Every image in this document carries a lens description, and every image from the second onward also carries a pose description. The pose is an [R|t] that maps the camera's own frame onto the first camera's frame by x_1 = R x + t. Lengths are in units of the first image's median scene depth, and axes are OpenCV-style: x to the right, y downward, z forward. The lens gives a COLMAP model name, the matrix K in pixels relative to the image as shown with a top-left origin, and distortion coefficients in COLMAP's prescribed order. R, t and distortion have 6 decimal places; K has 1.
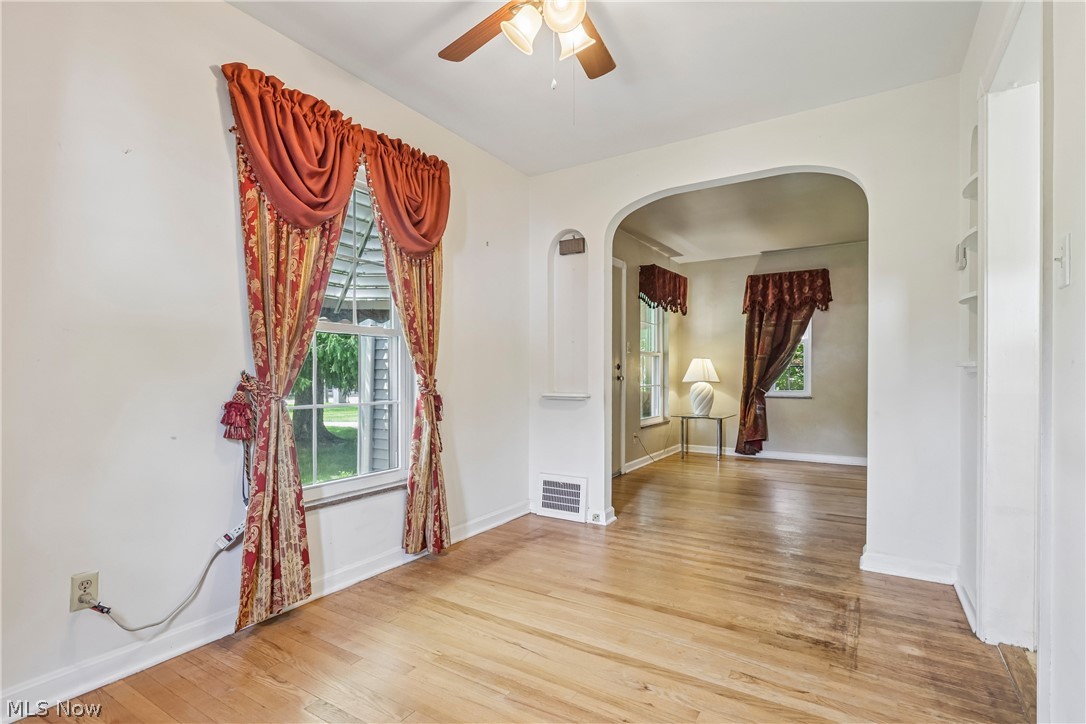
lens RADIAL K [[522.1, 0, 539.7], [0, 522.1, 384.1], [0, 0, 1]] dist [0.000441, 0.000333]
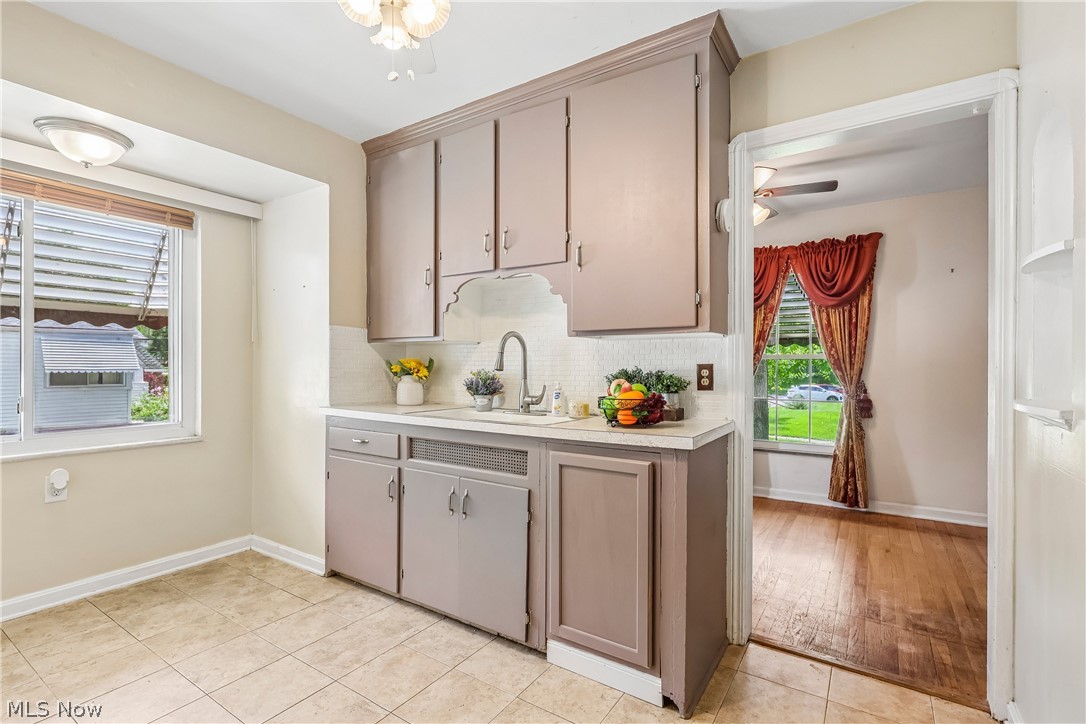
lens RADIAL K [[505.6, 0, 537.8], [0, 505.6, 369.8], [0, 0, 1]] dist [-0.003870, 0.000127]
pose [[-0.021127, 0.003472, -0.999771, 1.250868], [-0.014969, 0.999881, 0.003789, -0.052528], [0.999665, 0.015046, -0.021073, 0.158504]]
